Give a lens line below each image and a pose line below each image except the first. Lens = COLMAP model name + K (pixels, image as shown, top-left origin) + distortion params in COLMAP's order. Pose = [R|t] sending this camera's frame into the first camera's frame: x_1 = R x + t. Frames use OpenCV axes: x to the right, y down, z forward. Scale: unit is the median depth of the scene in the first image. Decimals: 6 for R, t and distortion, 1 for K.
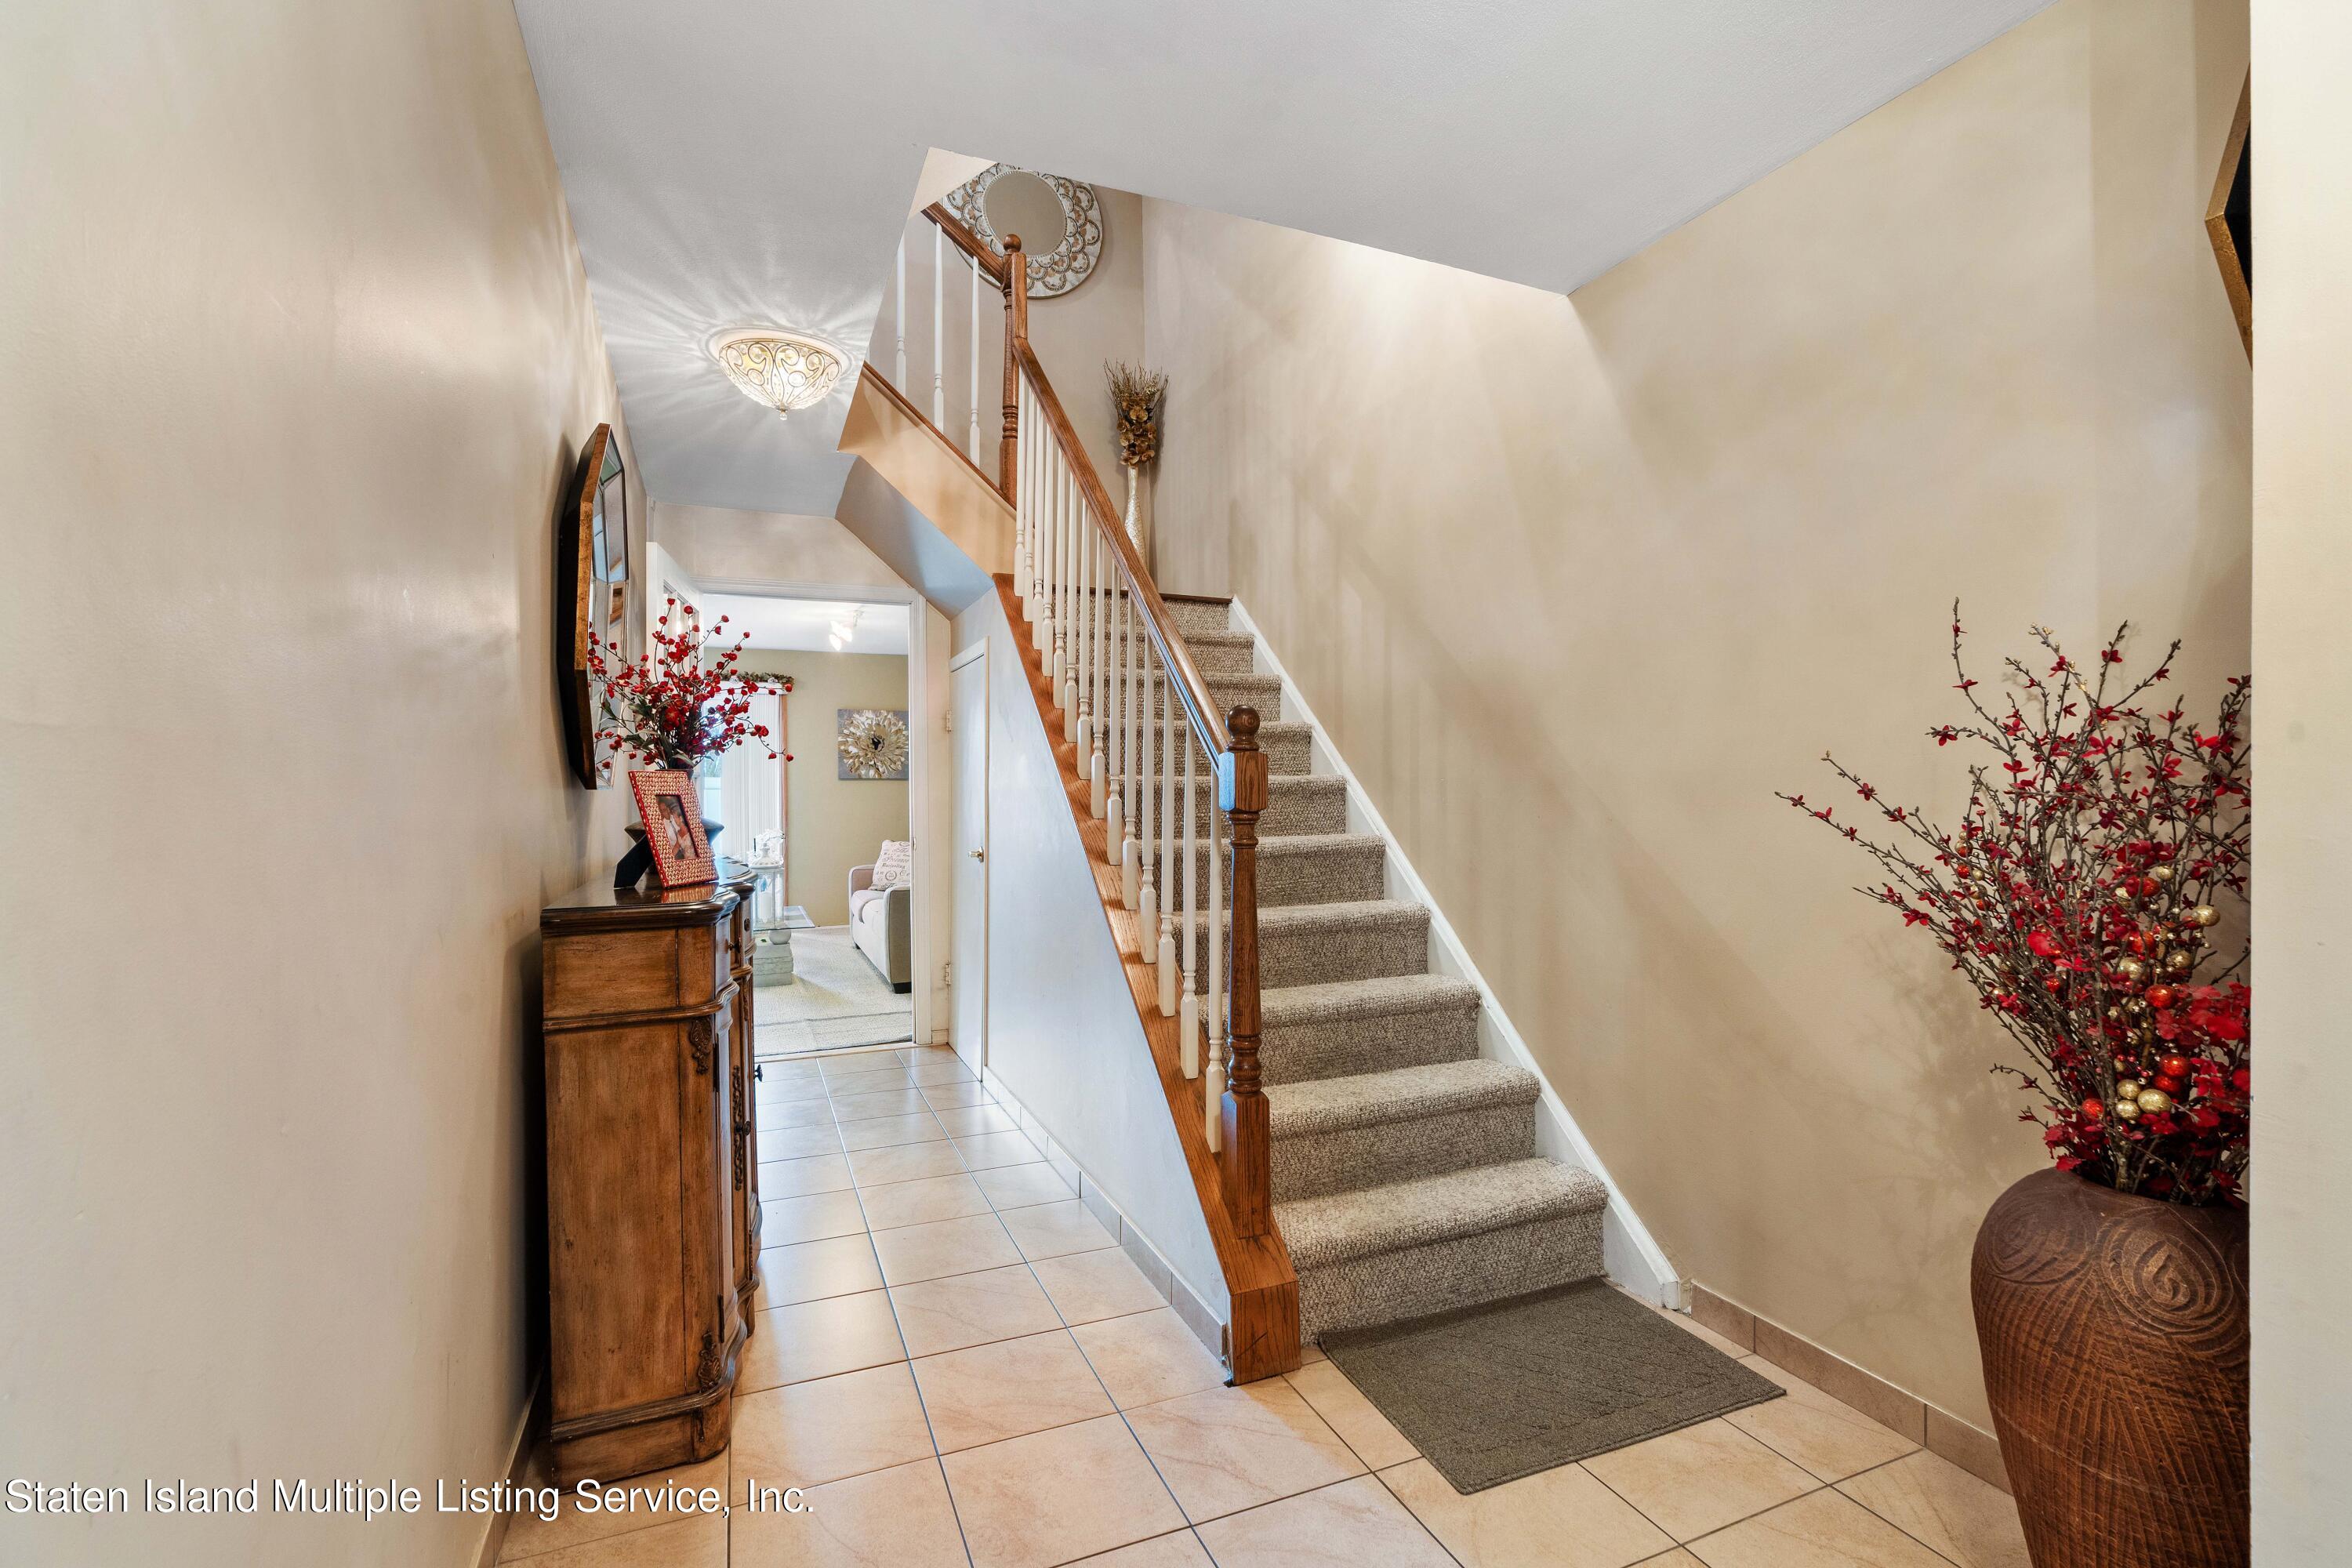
lens RADIAL K [[1065.5, 0, 1178.5], [0, 1065.5, 790.5], [0, 0, 1]] dist [-0.007002, 0.003187]
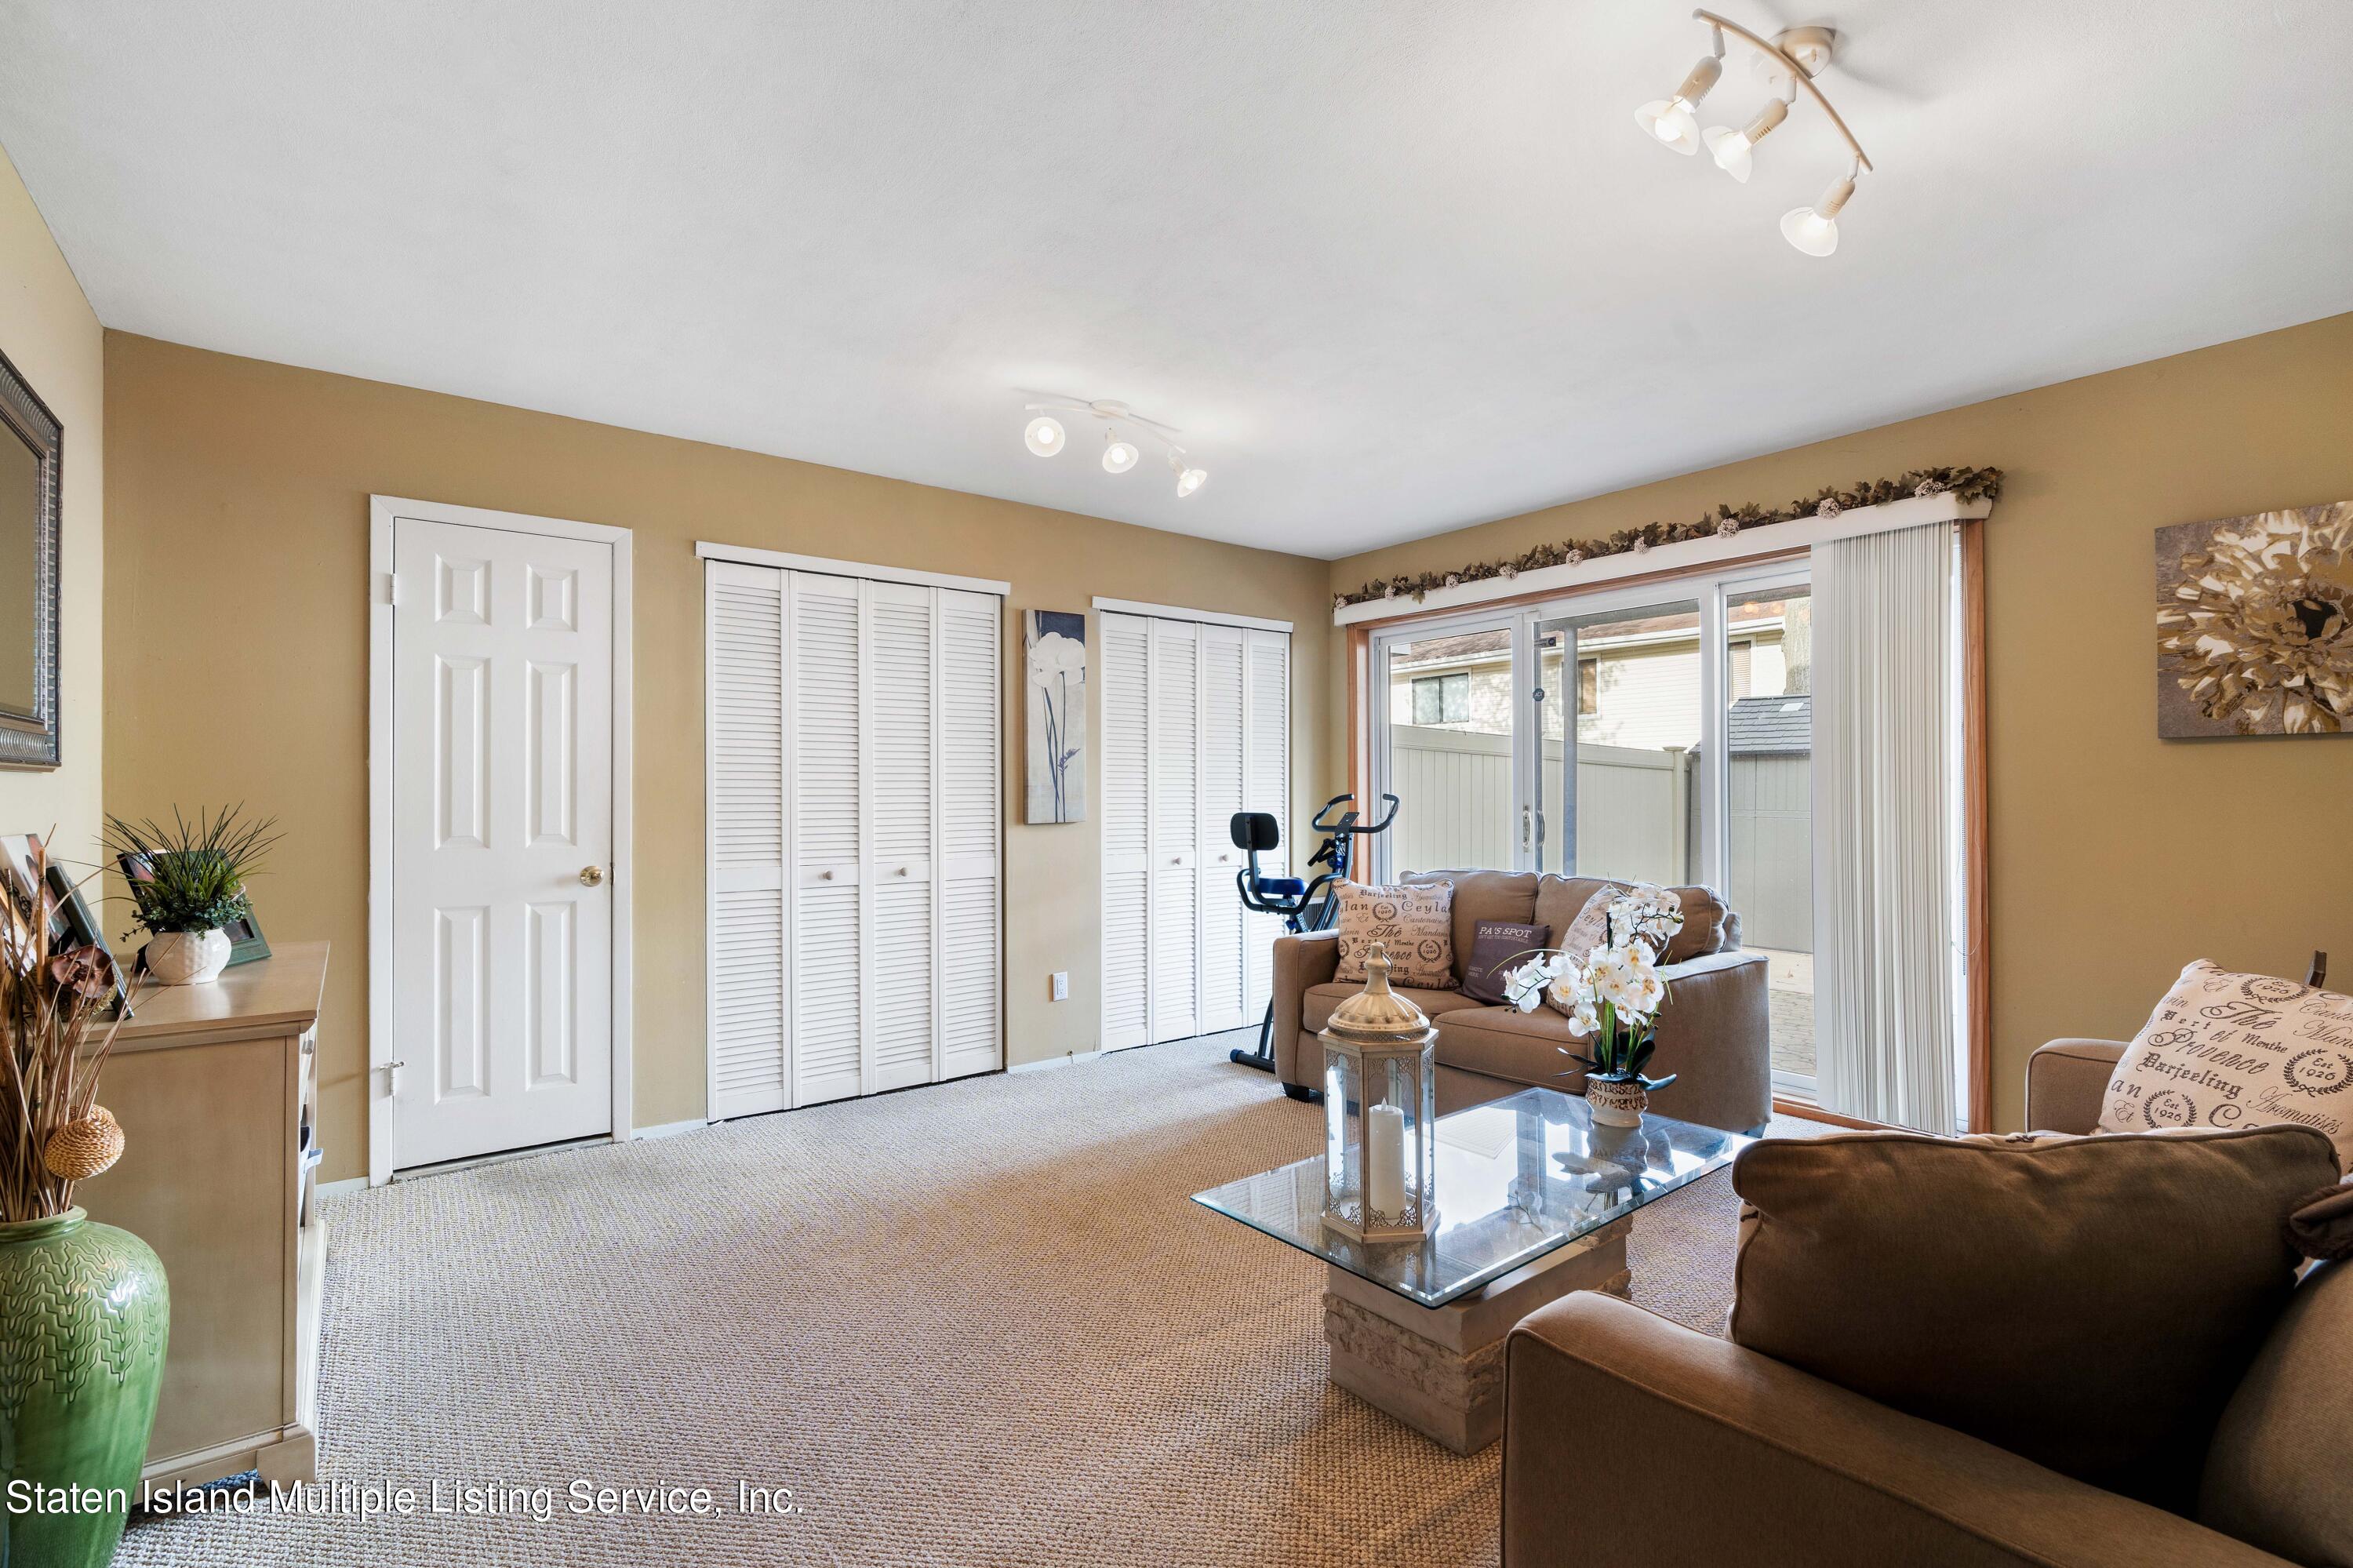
lens RADIAL K [[1066.0, 0, 1174.7], [0, 1066.0, 780.7], [0, 0, 1]] dist [-0.007002, 0.003187]
pose [[0.264632, -0.004054, -0.964341, -0.080233], [0.000394, 0.999992, -0.004095, 0.003386], [0.964349, 0.000704, 0.264632, 0.612719]]
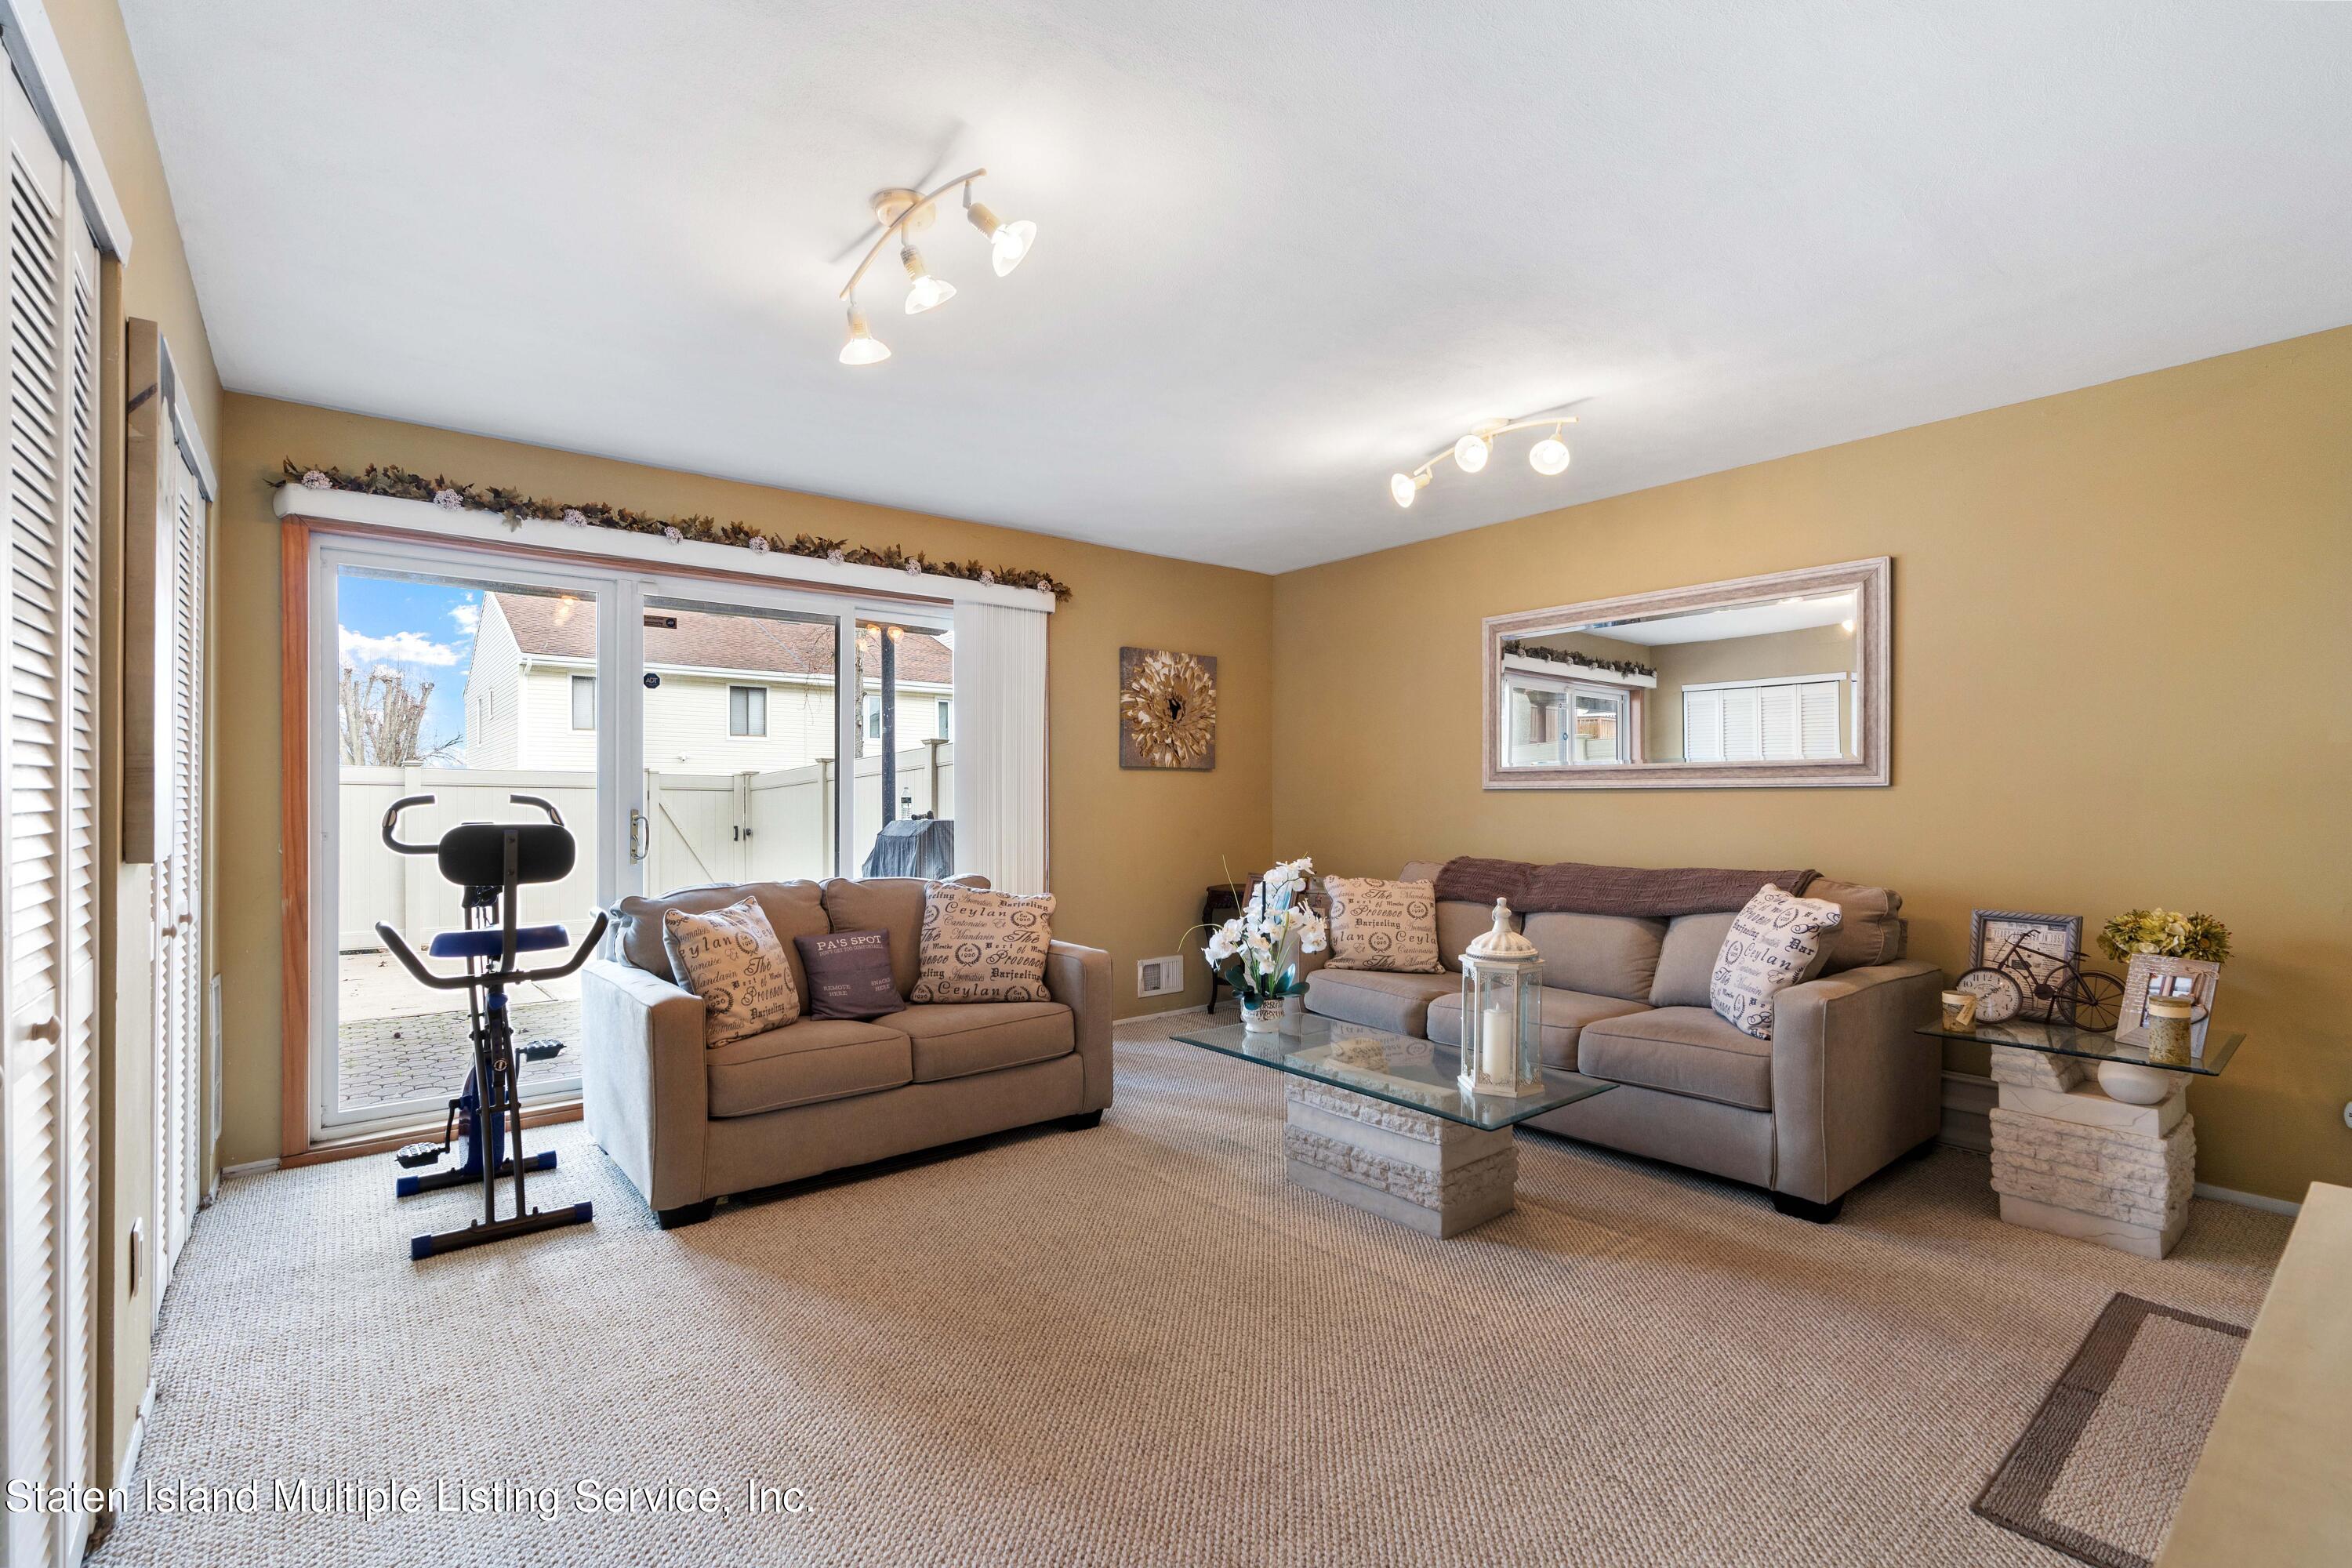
lens RADIAL K [[1011.7, 0, 1179.0], [0, 1011.7, 800.1], [0, 0, 1]] dist [0.001325, 0.000008]
pose [[0.964917, 0.007123, 0.262459, -0.432861], [-0.005864, 0.999967, -0.005581, 0.010412], [-0.262490, 0.003846, 0.964927, 0.454286]]
